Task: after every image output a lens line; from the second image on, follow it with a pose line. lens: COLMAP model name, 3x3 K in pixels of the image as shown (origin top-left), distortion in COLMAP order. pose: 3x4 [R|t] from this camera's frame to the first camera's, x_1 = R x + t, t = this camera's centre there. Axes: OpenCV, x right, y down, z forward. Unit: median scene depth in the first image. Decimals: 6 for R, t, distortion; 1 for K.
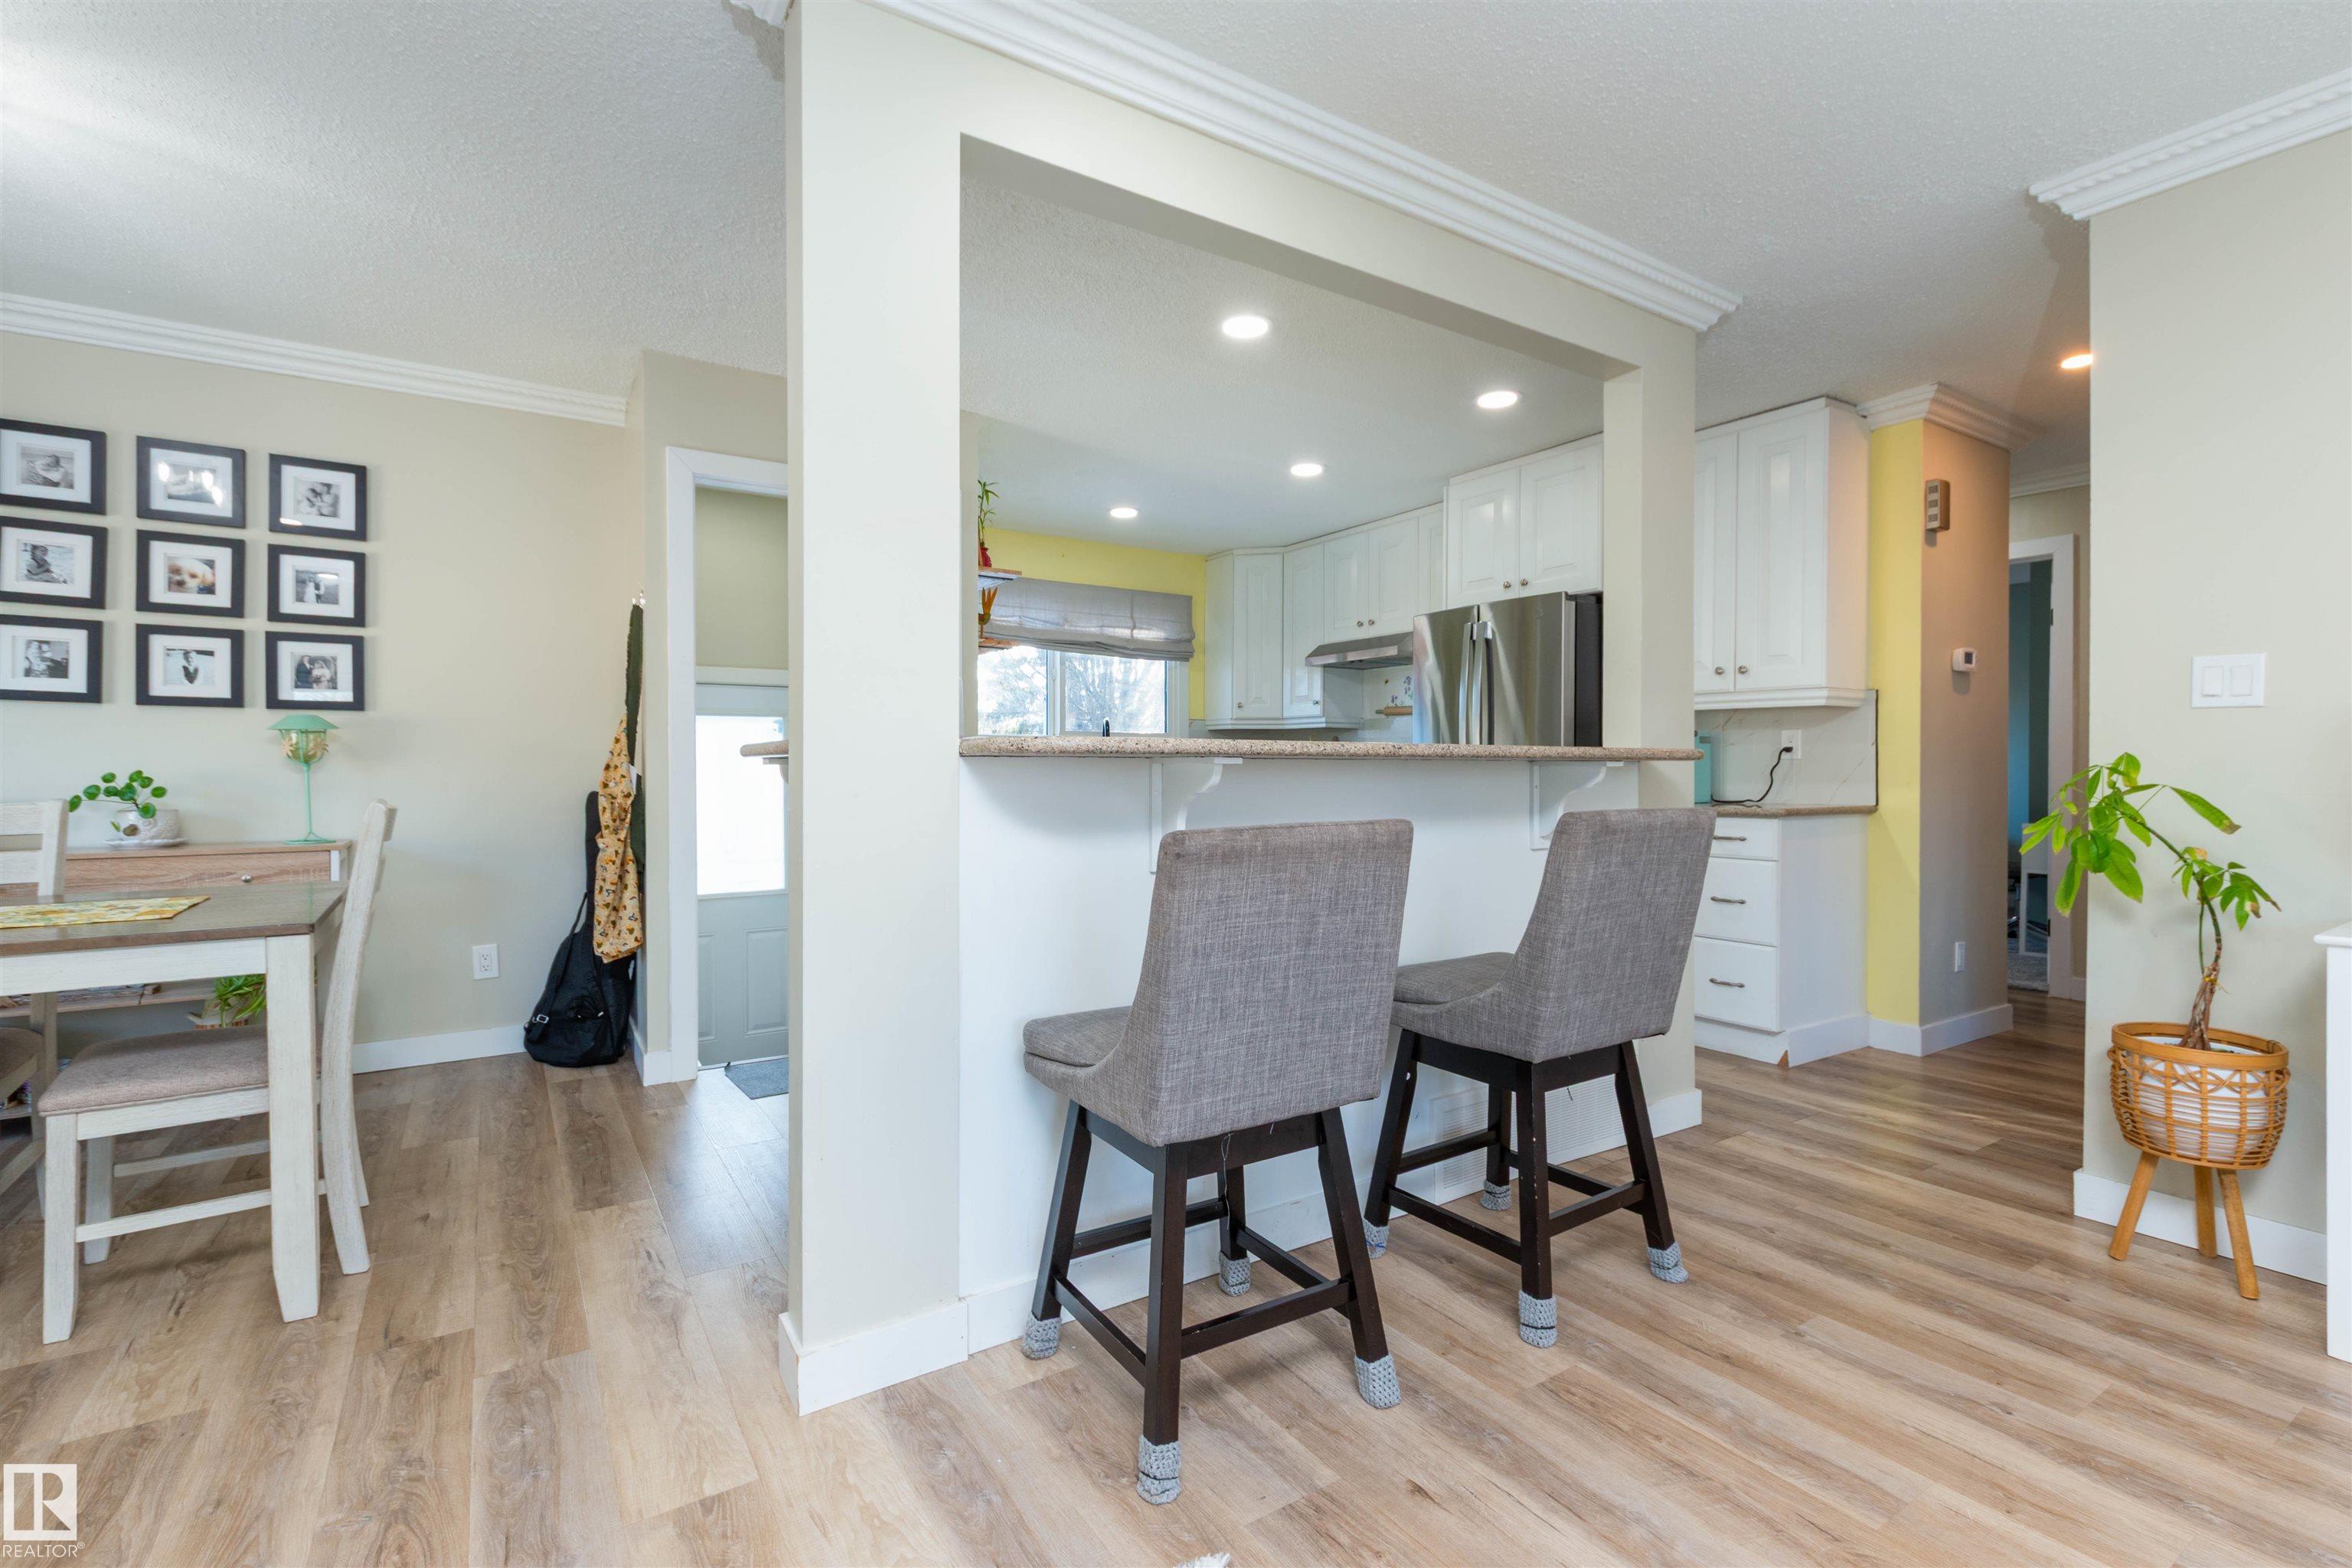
lens RADIAL K [[1063.1, 0, 1178.3], [0, 1063.1, 776.1], [0, 0, 1]] dist [0.009766, -0.005054]
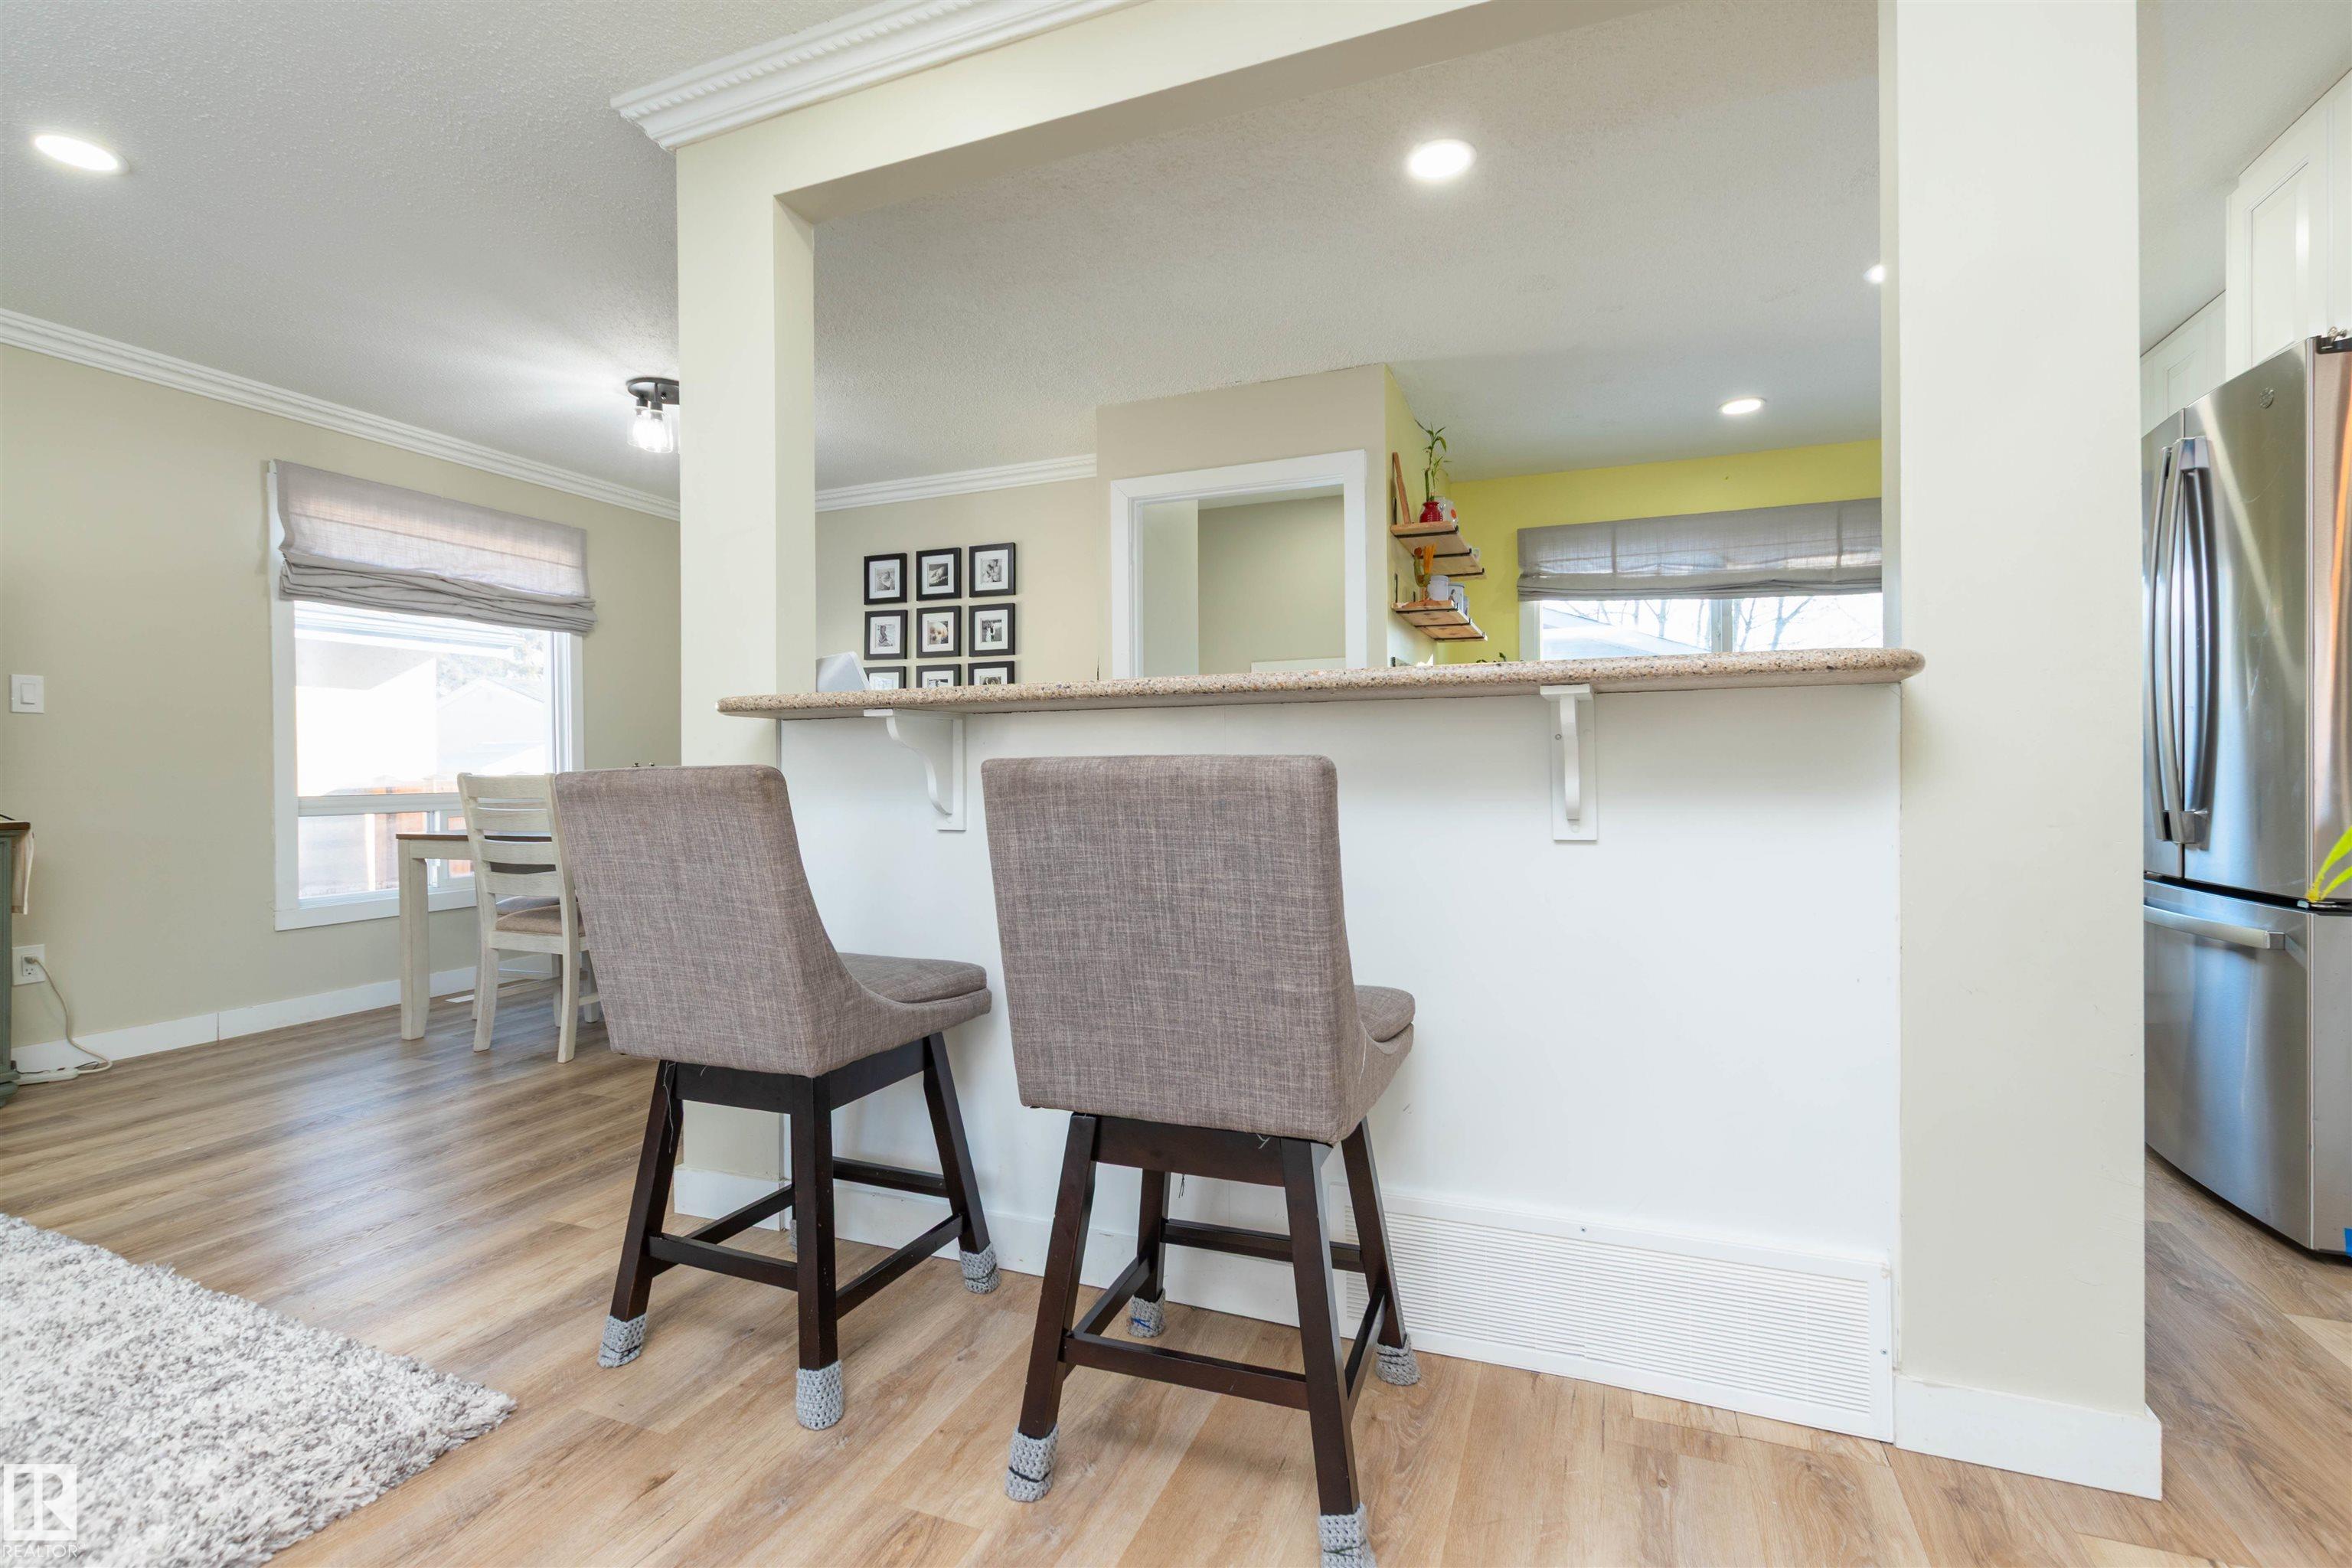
lens RADIAL K [[1063.1, 0, 1178.3], [0, 1063.1, 776.1], [0, 0, 1]] dist [0.009766, -0.005054]
pose [[0.570150, -0.001170, -0.821540, 0.604904], [0.002923, 0.999996, 0.000604, 0.026572], [0.821535, -0.002745, 0.570151, 0.408134]]
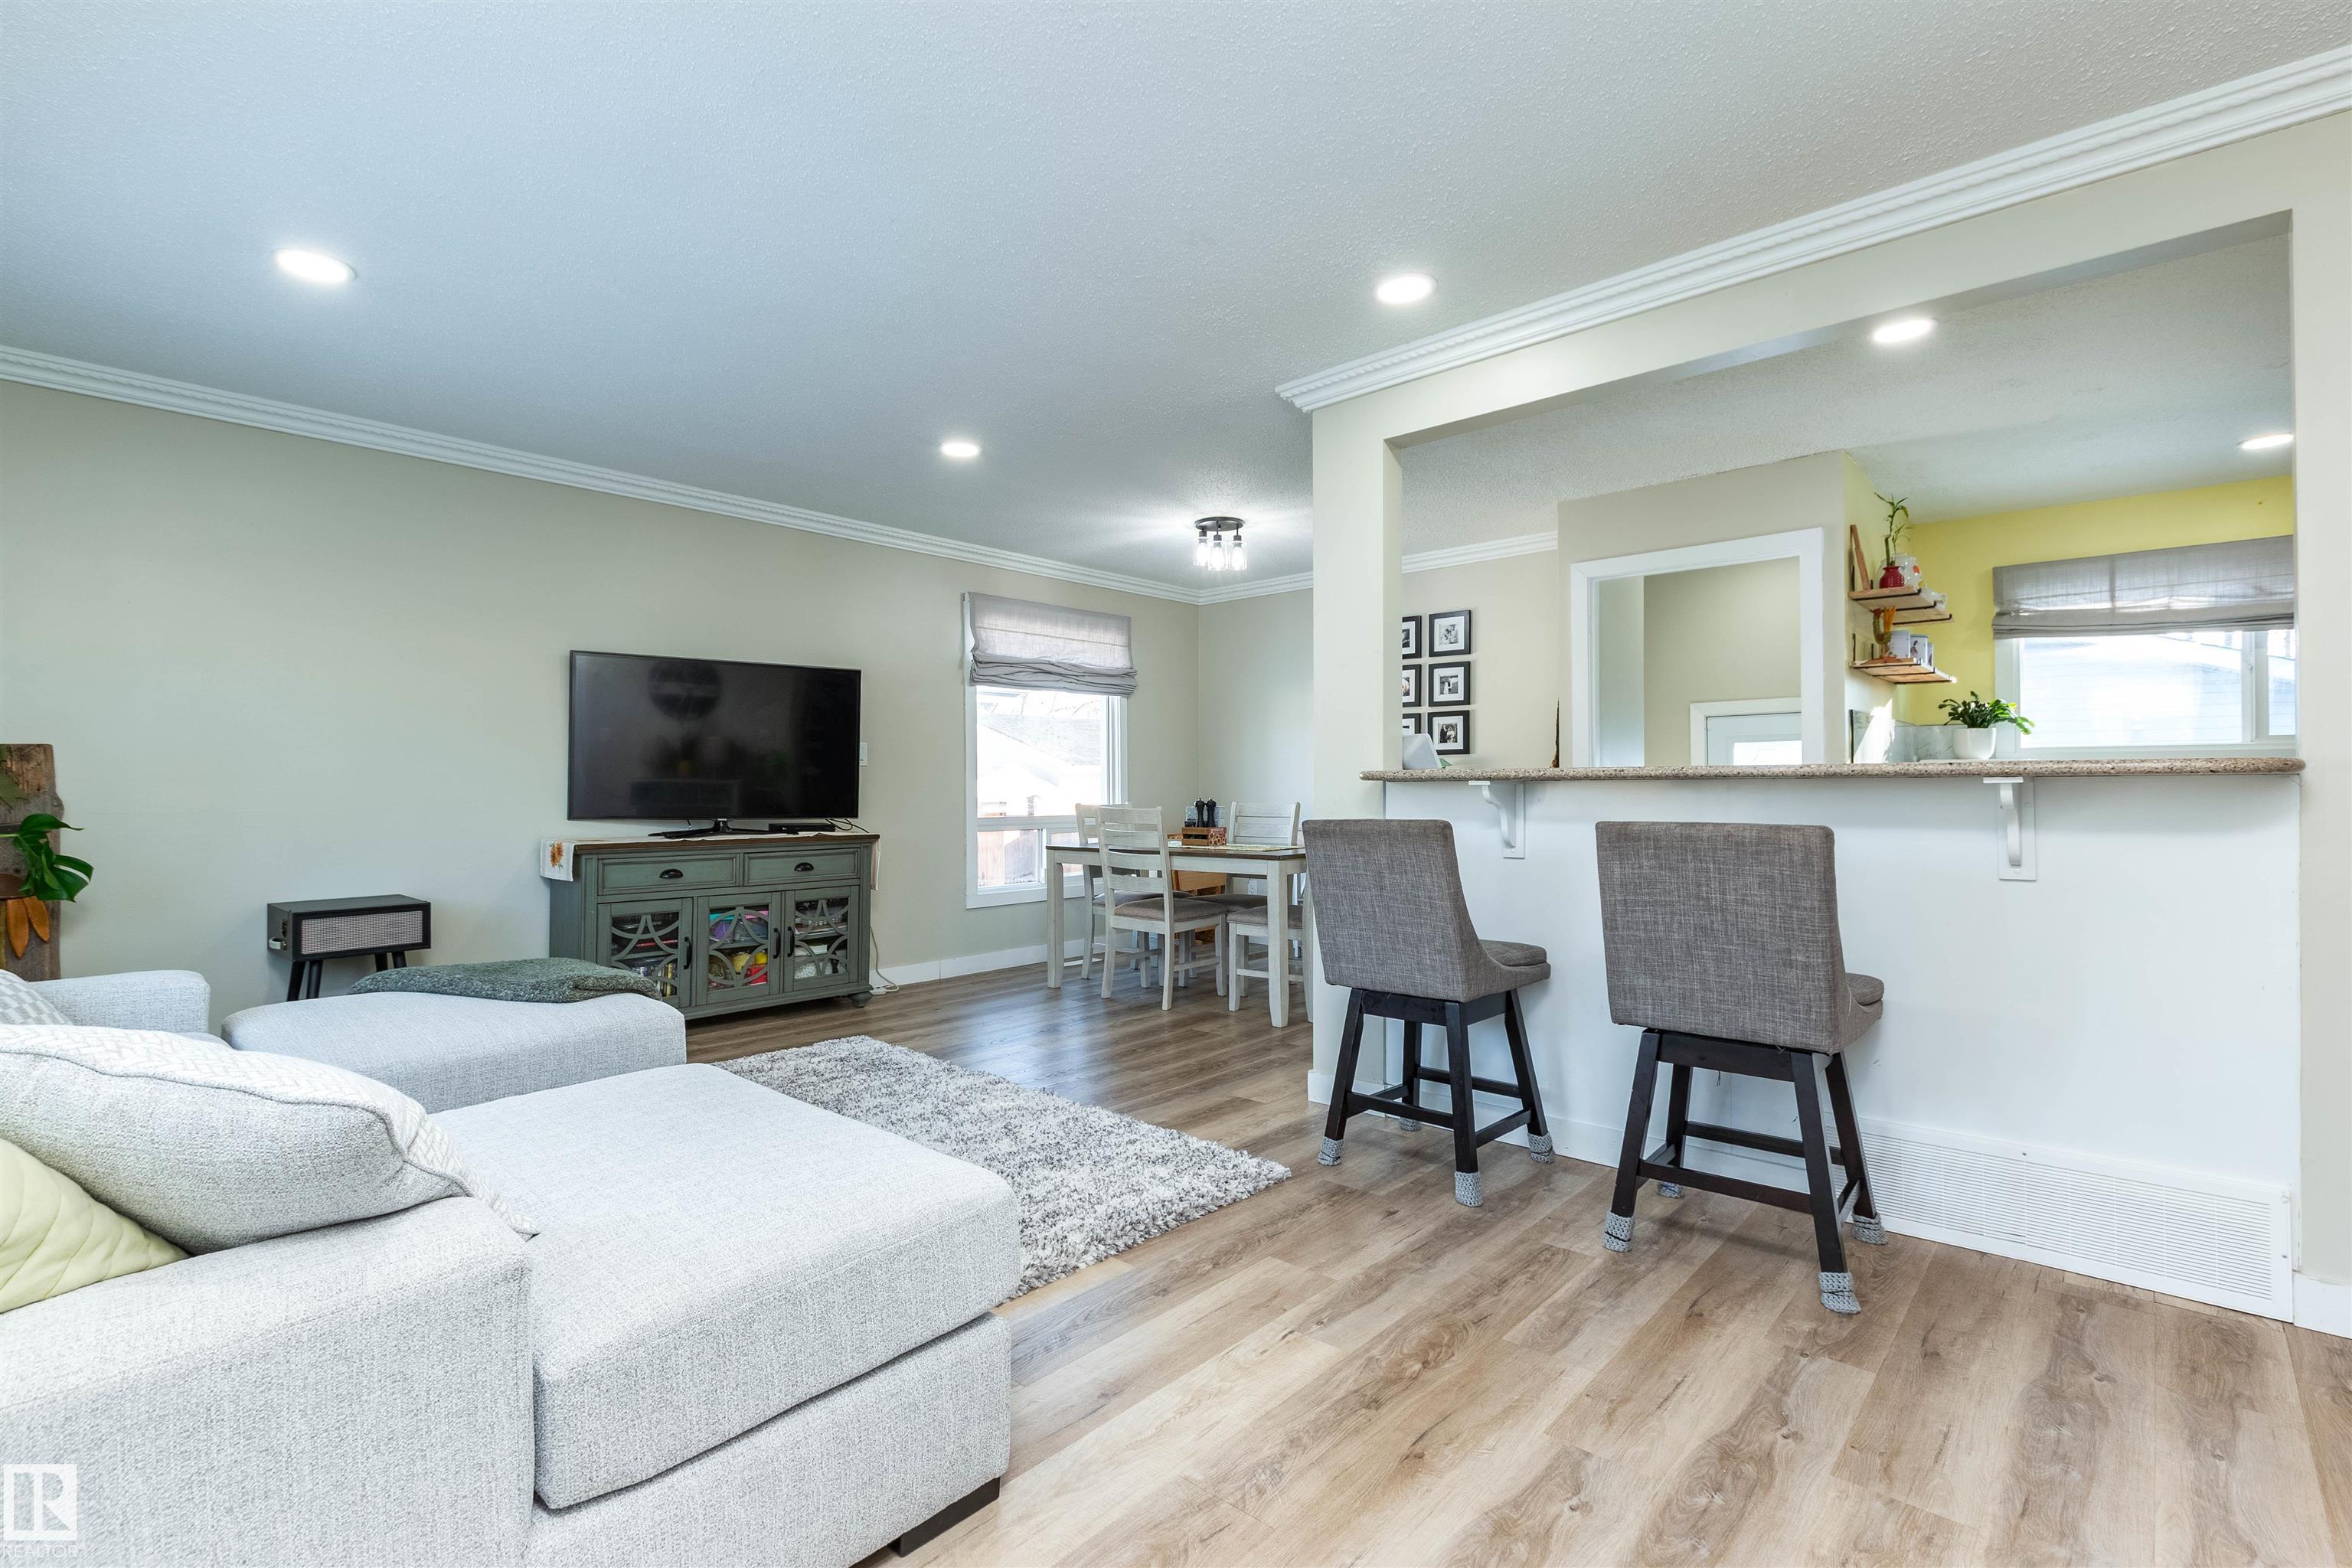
lens RADIAL K [[1082.2, 0, 1129.1], [0, 1082.2, 779.3], [0, 0, 1]] dist [0.000715, -0.001040]
pose [[0.228165, -0.010209, -0.973569, 0.877073], [-0.004452, 0.999924, -0.011529, 0.000761], [0.973612, 0.006964, 0.228102, 0.094697]]
